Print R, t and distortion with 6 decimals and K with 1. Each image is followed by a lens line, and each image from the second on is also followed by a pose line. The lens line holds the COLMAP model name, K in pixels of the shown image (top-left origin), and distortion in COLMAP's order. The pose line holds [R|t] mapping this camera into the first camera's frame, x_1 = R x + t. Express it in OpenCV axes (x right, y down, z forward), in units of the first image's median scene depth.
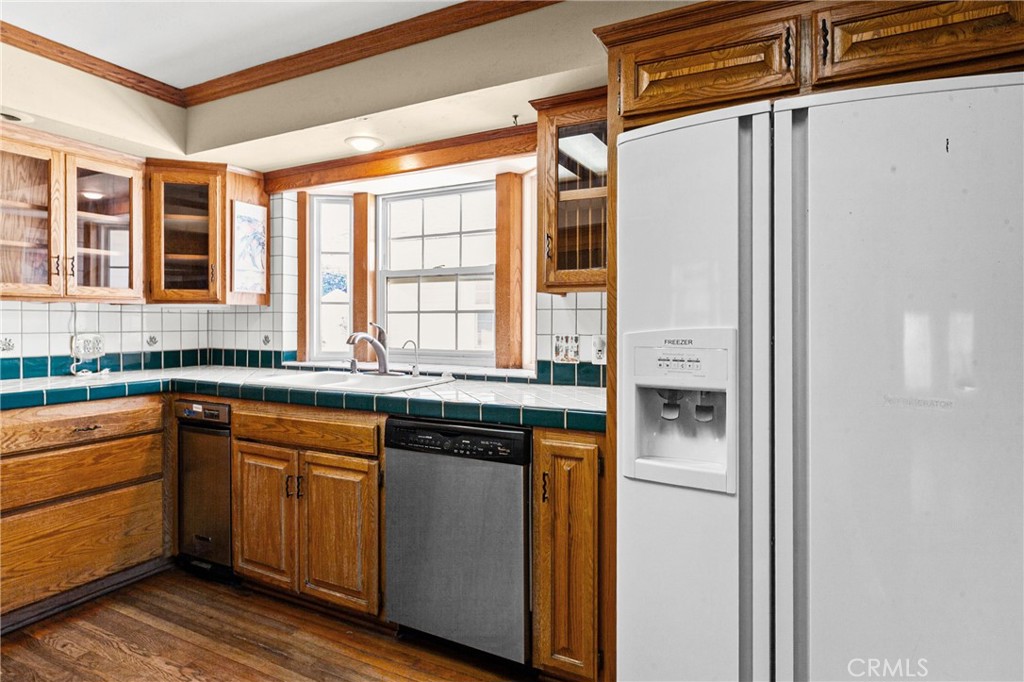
lens RADIAL K [[563.7, 0, 520.8], [0, 563.7, 318.3], [0, 0, 1]] dist [-0.002604, -0.000224]
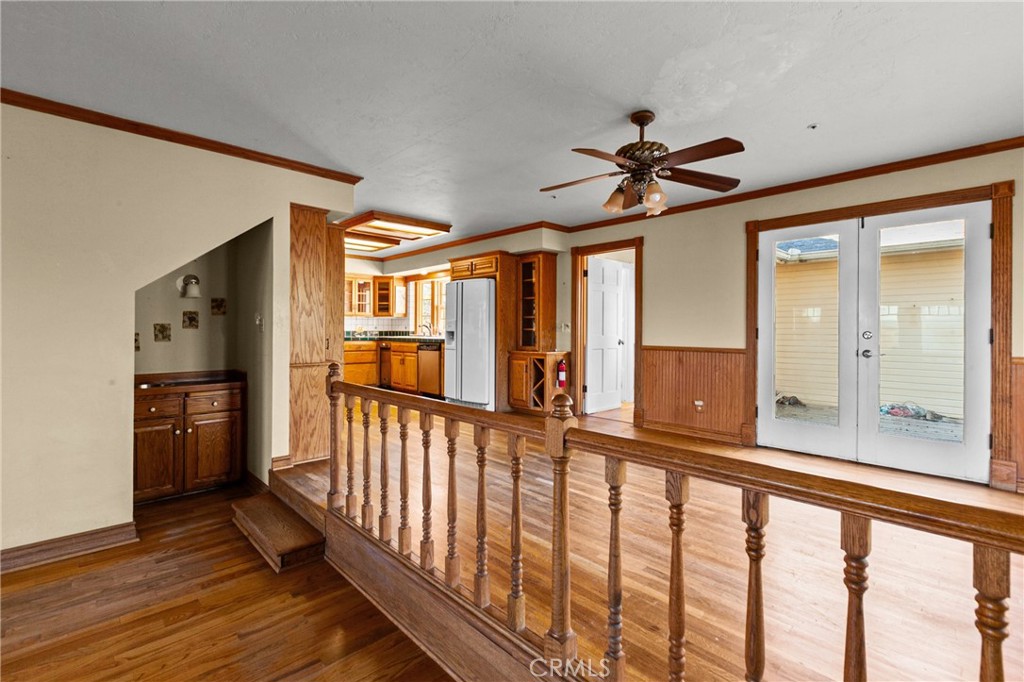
lens RADIAL K [[462.1, 0, 511.0], [0, 462.1, 333.1], [0, 0, 1]] dist [0.000310, 0.000047]
pose [[0.944588, 0.010977, -0.328075, 1.145036], [-0.008312, 0.999920, 0.009526, 0.043798], [0.328154, -0.006272, 0.944604, -1.513823]]
